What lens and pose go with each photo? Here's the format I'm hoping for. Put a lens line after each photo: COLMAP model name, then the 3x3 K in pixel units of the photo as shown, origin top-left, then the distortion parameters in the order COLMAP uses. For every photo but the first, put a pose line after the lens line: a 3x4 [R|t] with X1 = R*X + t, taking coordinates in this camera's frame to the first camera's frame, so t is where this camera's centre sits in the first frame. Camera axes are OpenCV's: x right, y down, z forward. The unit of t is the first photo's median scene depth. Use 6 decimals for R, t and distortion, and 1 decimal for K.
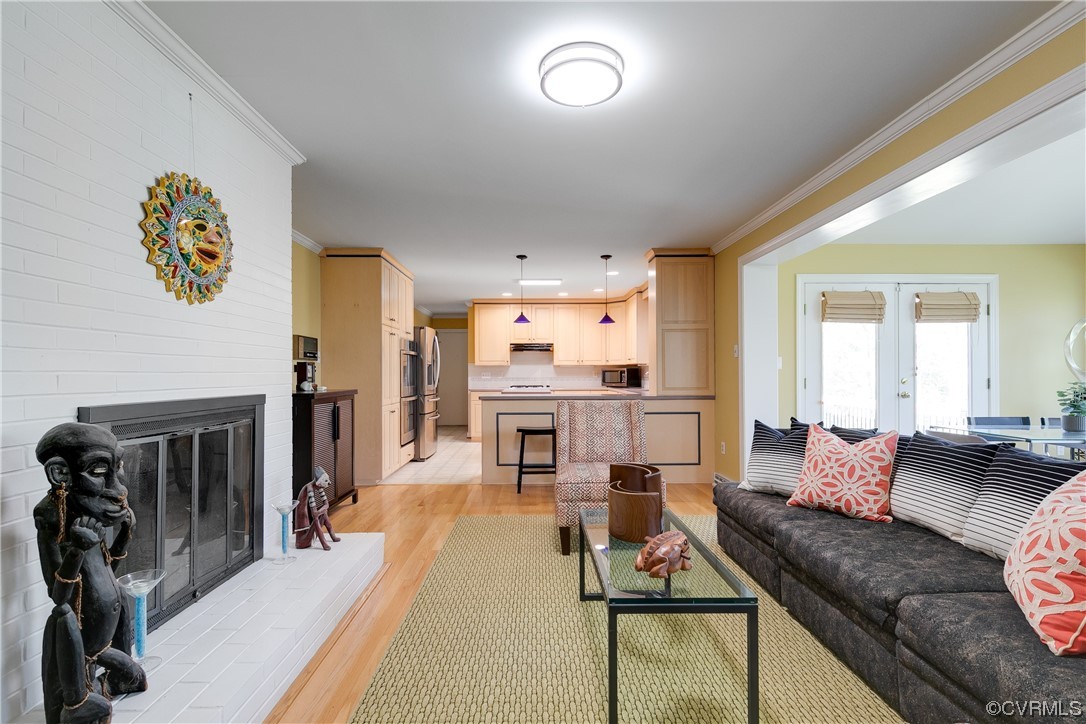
lens RADIAL K [[498.9, 0, 540.3], [0, 498.9, 376.2], [0, 0, 1]] dist [0.004598, -0.000549]
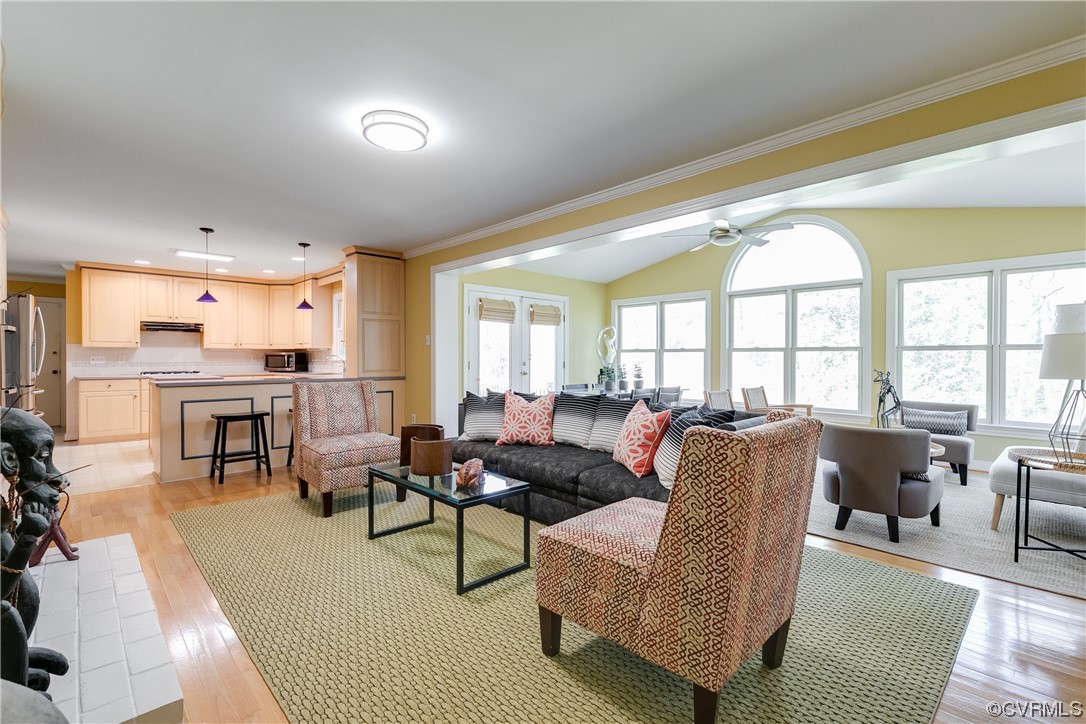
lens RADIAL K [[498.9, 0, 540.3], [0, 498.9, 376.2], [0, 0, 1]] dist [0.004598, -0.000549]
pose [[0.726890, -0.021282, 0.686424, -0.254381], [0.001558, 0.999568, 0.029341, 0.003840], [-0.686752, -0.020259, 0.726609, -0.103568]]
